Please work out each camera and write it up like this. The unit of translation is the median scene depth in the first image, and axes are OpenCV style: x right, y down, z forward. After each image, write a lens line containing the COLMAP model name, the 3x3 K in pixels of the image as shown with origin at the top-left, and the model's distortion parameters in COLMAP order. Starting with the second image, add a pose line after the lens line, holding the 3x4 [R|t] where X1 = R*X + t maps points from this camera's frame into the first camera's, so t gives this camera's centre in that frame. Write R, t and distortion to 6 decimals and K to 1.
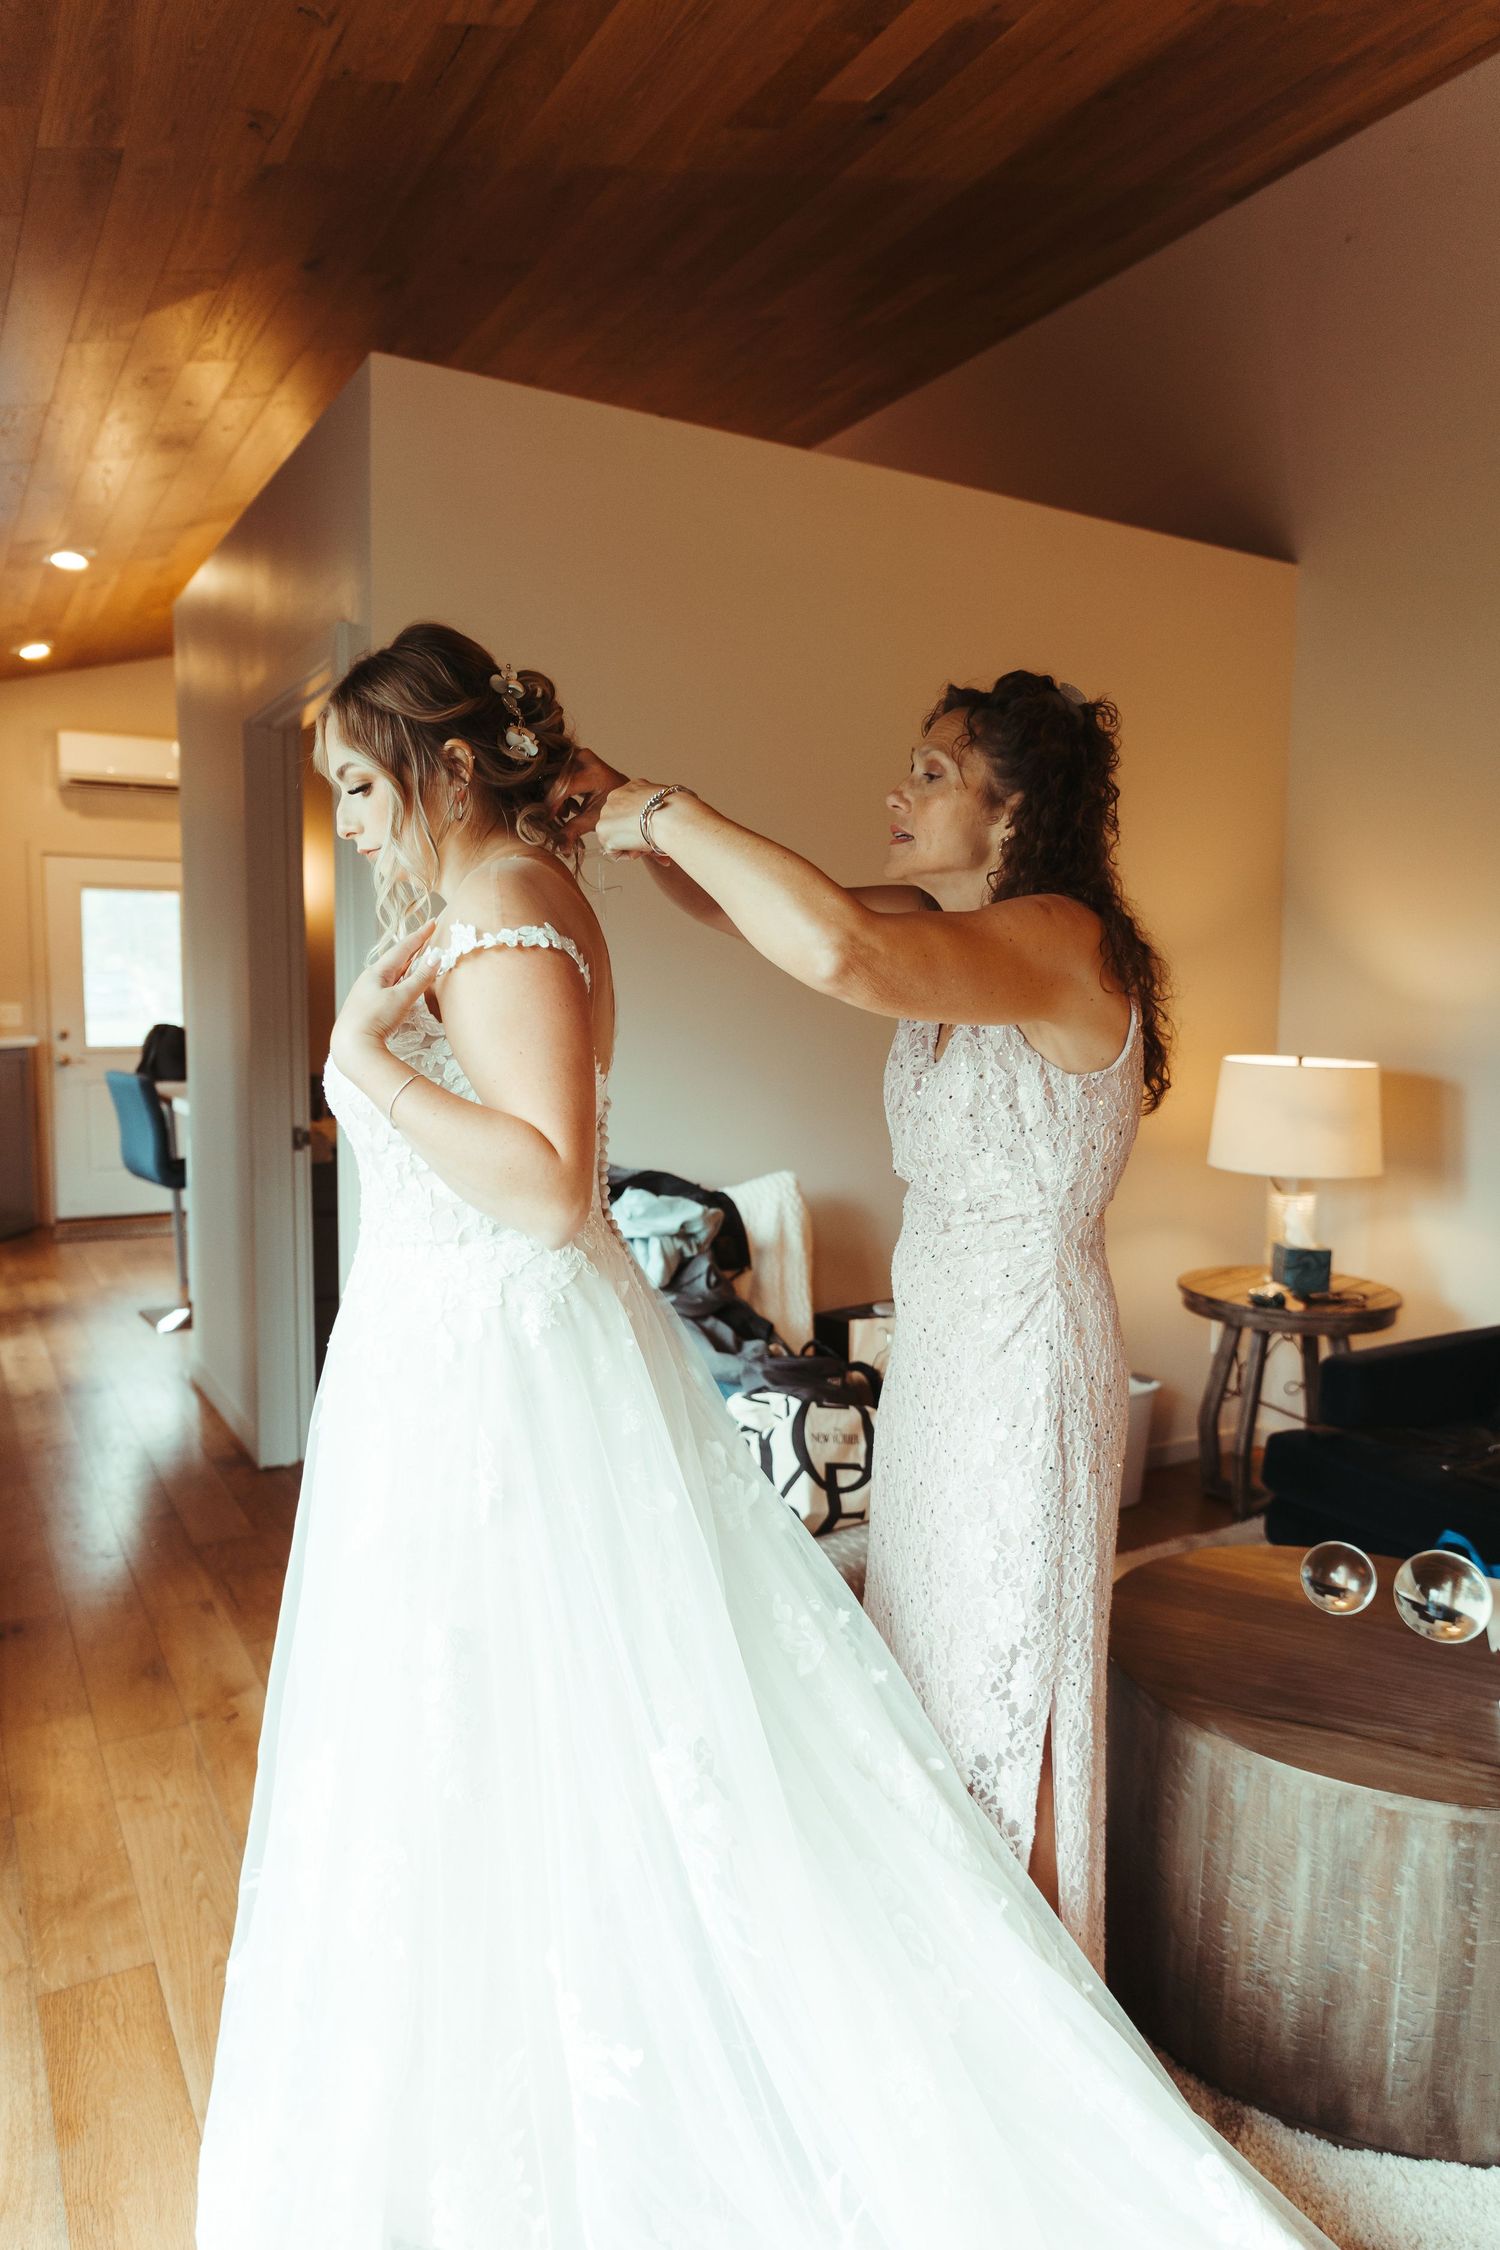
lens RADIAL K [[1469.3, 0, 750.0], [0, 1469.3, 1125.0], [0, 0, 1]] dist [-0.003409, -0.000490]
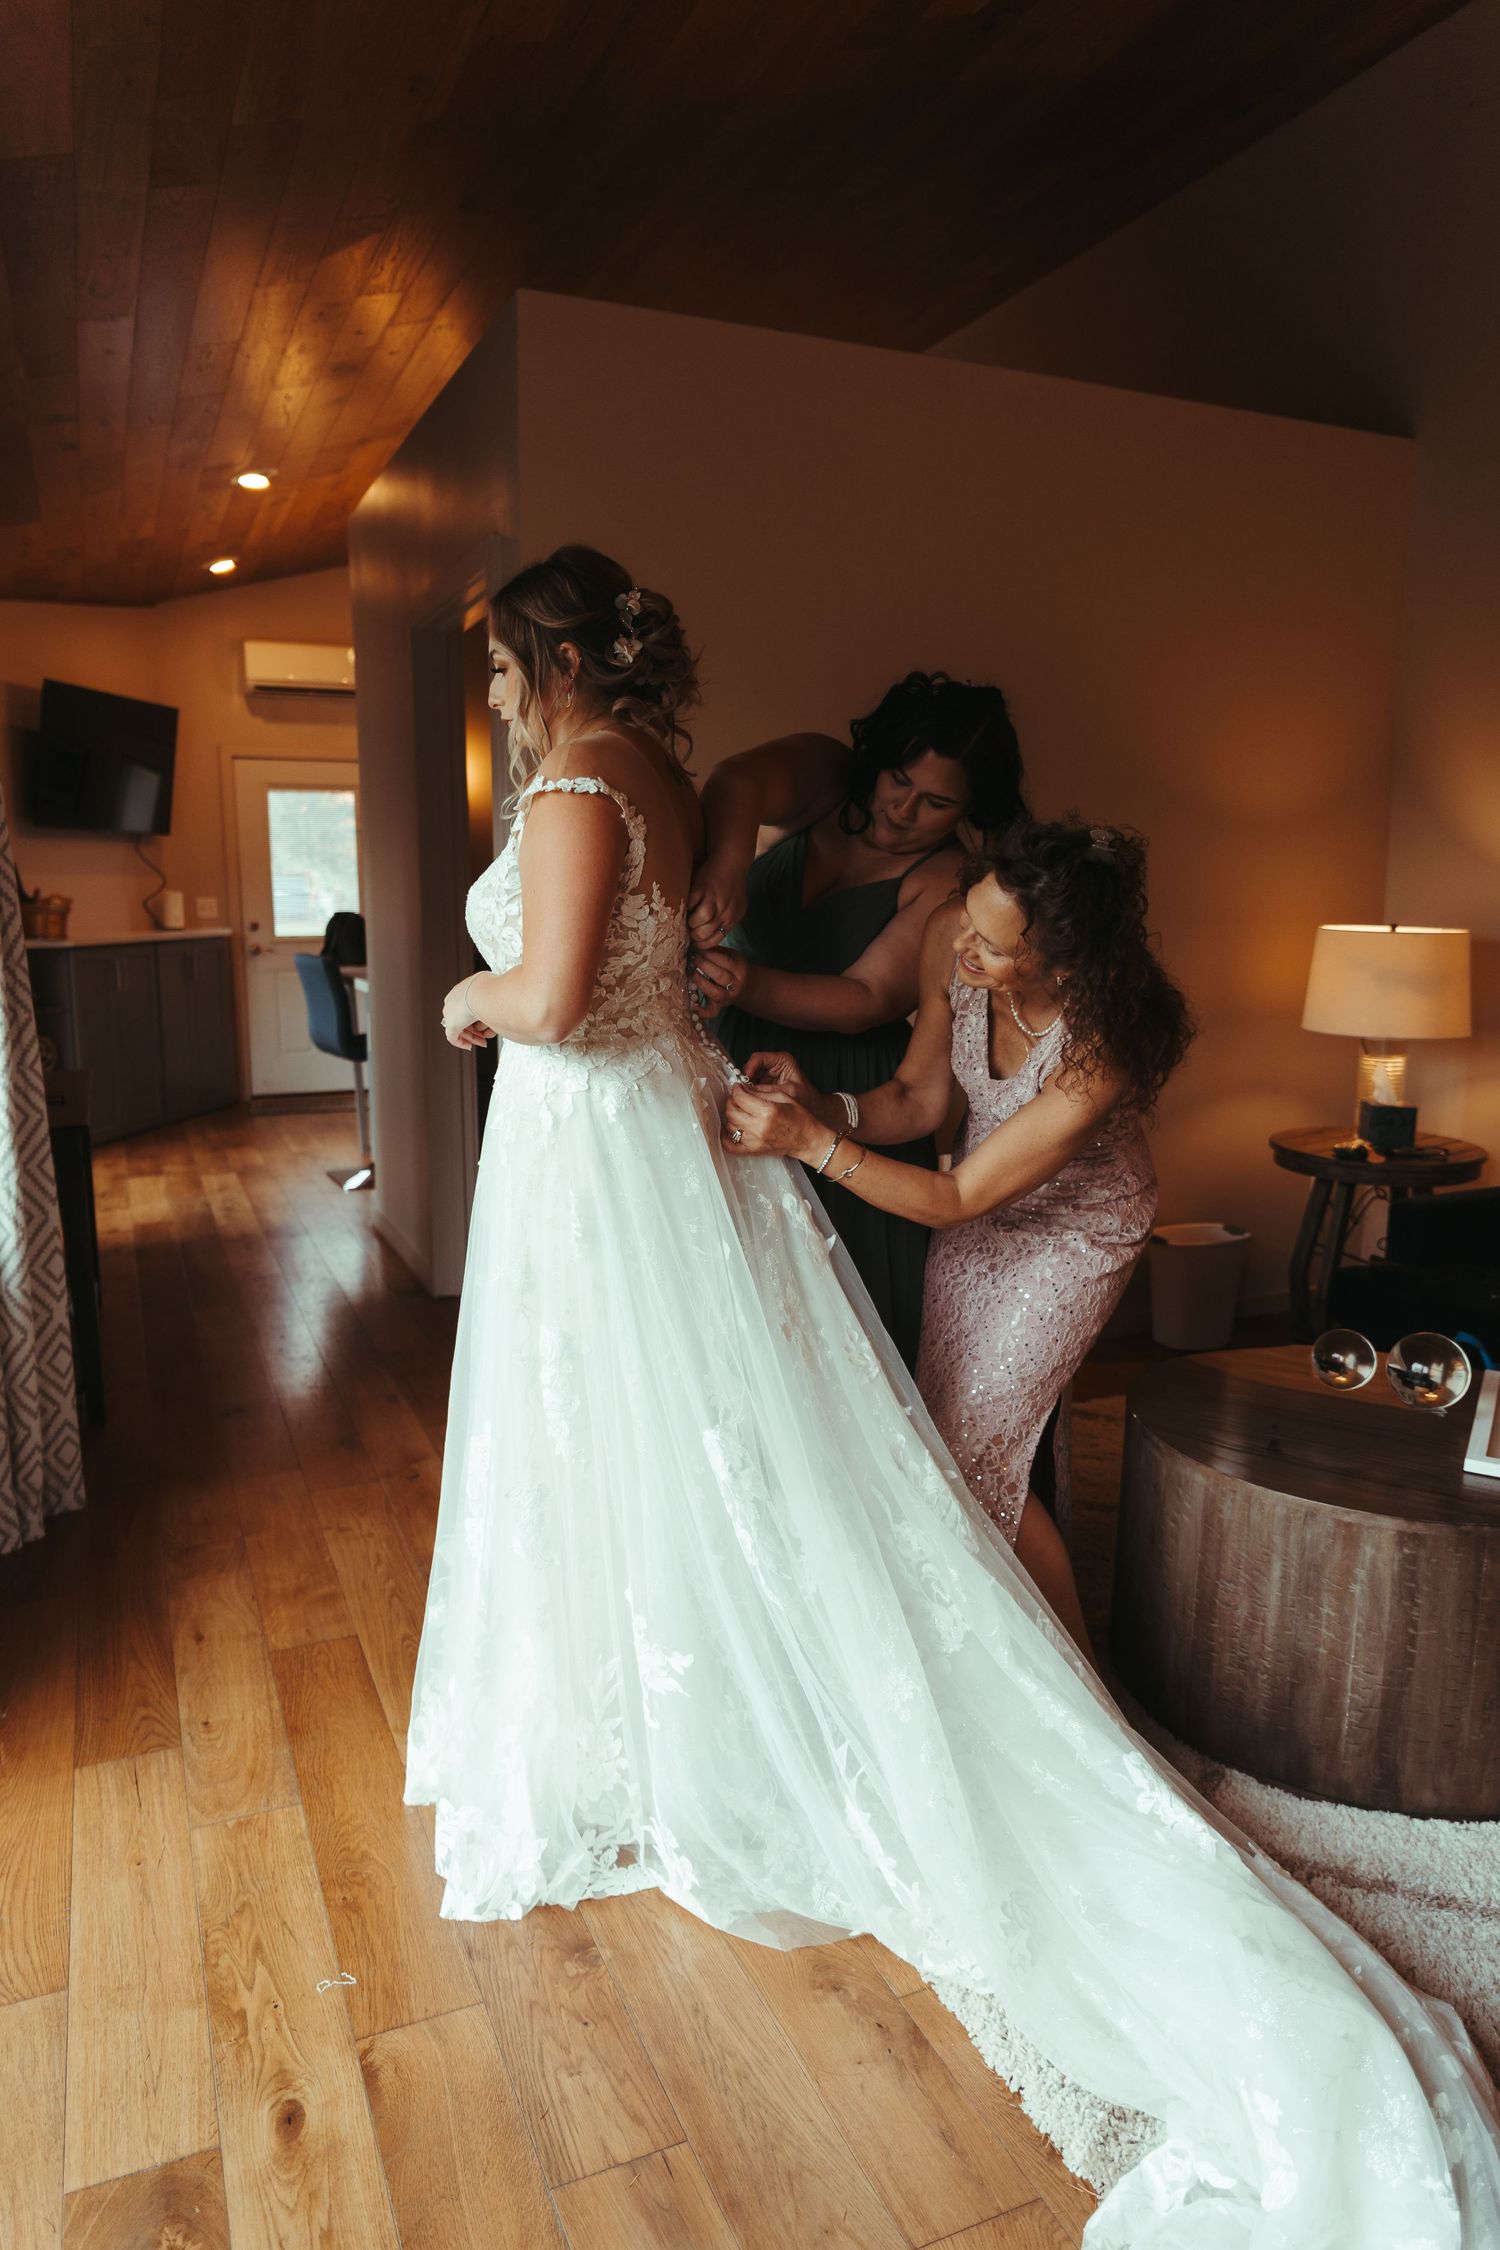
lens RADIAL K [[1488.9, 0, 750.0], [0, 1488.9, 1125.0], [0, 0, 1]] dist [-0.003280, 0.002434]
pose [[0.993788, 0.007862, -0.111013, 0.040607], [-0.000828, 0.997997, 0.063263, 0.031719], [0.111288, -0.062778, 0.991803, -0.121958]]
